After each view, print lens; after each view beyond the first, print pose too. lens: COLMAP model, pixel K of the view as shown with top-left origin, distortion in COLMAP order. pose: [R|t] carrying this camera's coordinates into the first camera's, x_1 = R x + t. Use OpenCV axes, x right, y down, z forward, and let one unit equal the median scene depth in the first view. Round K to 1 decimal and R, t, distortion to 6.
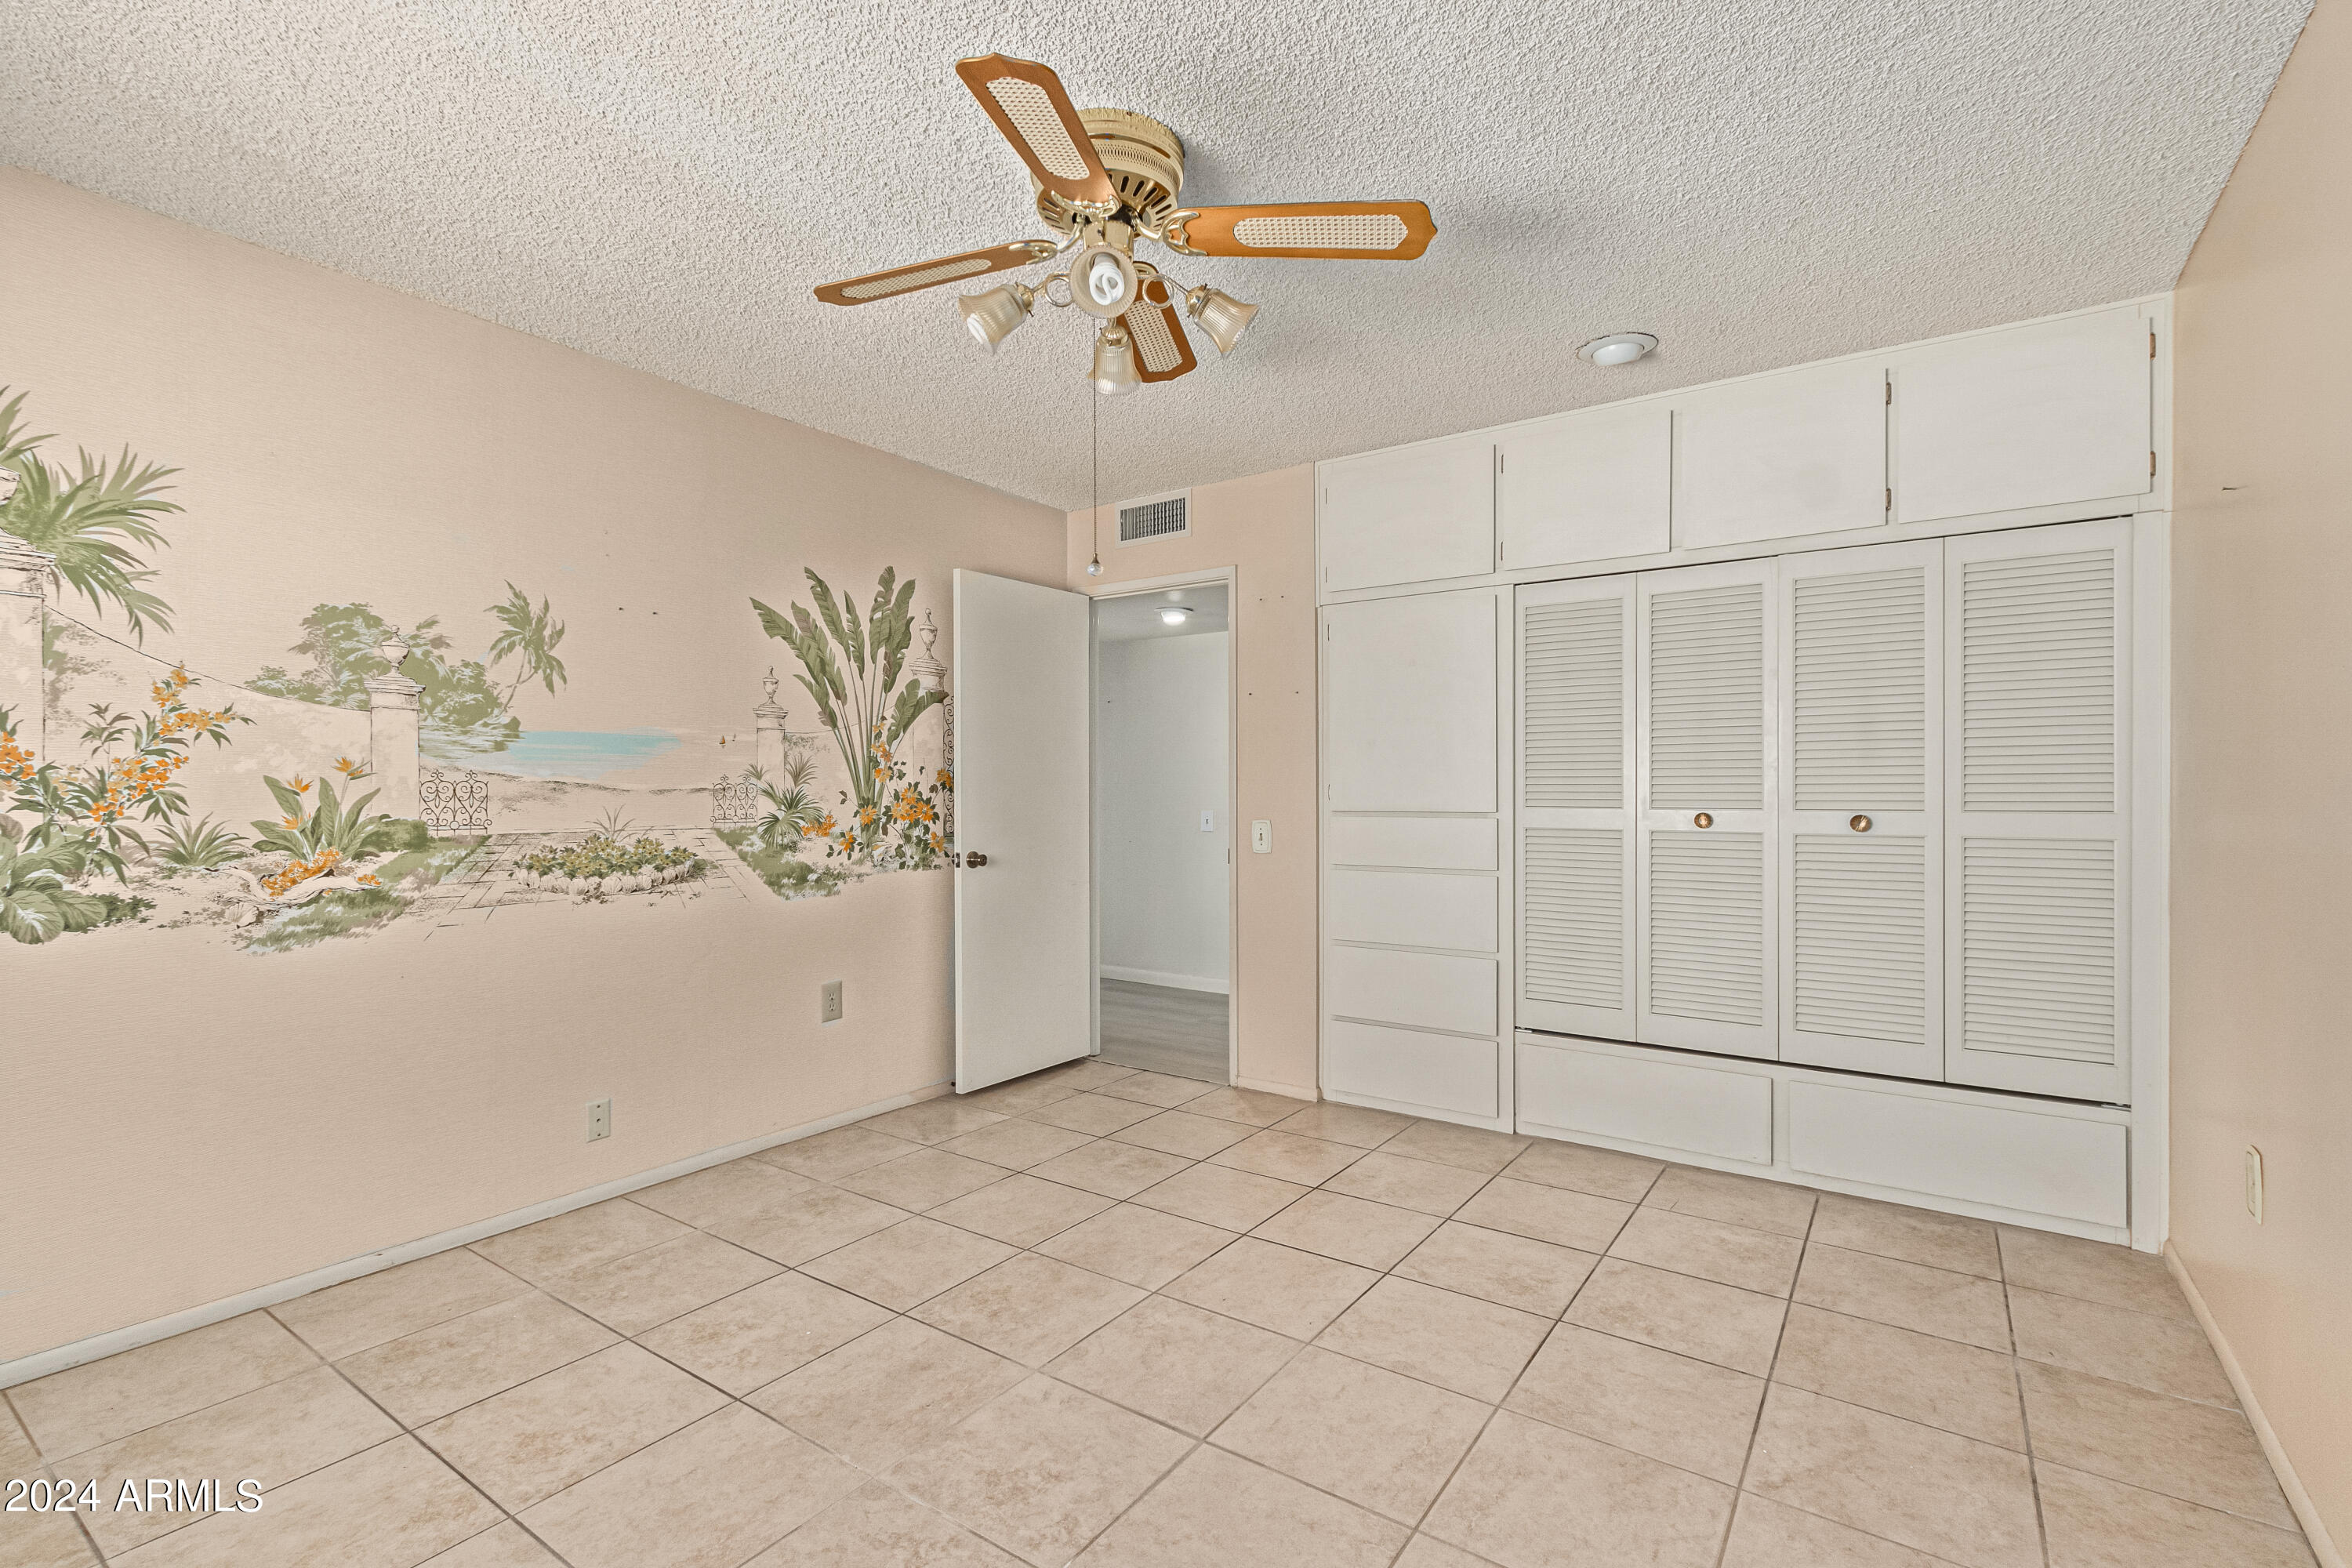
lens RADIAL K [[1075.3, 0, 1178.1], [0, 1075.3, 787.6], [0, 0, 1]] dist [0.001753, -0.002114]
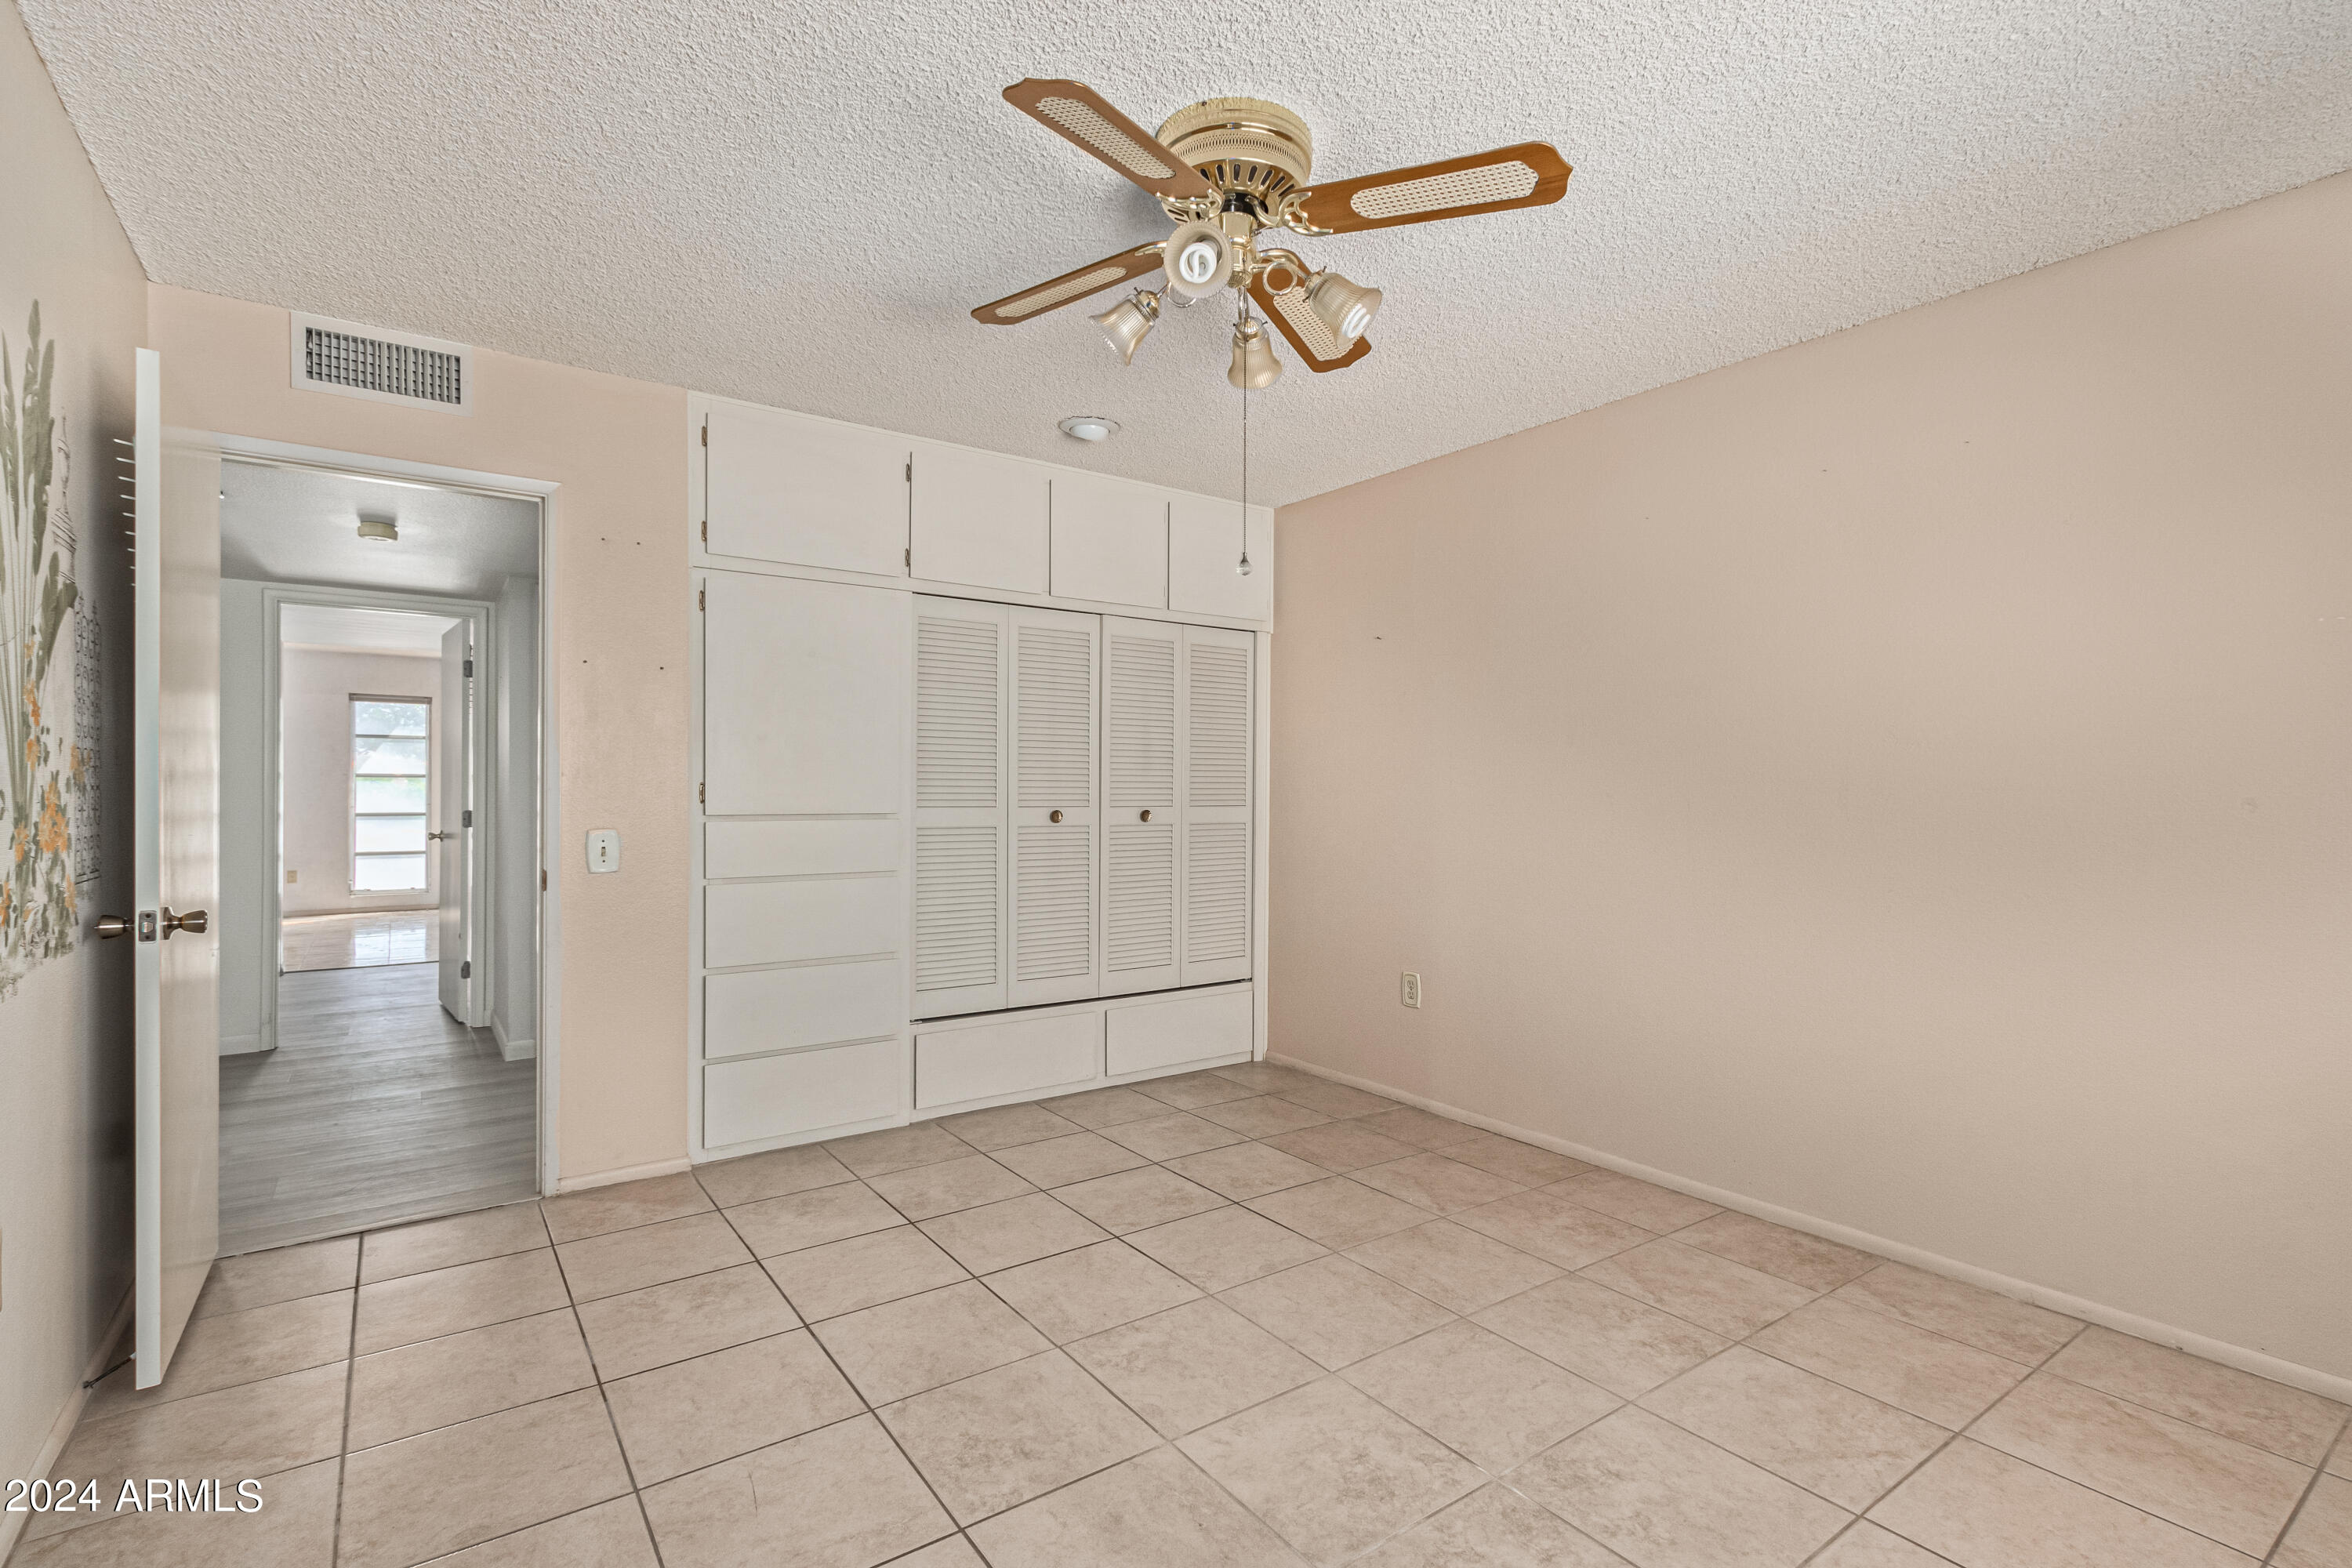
lens RADIAL K [[1075.3, 0, 1183.9], [0, 1075.3, 795.1], [0, 0, 1]] dist [0.001753, -0.002114]
pose [[0.326624, -0.000702, 0.945154, -0.667225], [-0.006727, 0.999973, 0.003067, 0.000668], [-0.945130, -0.007360, 0.326610, 0.479902]]
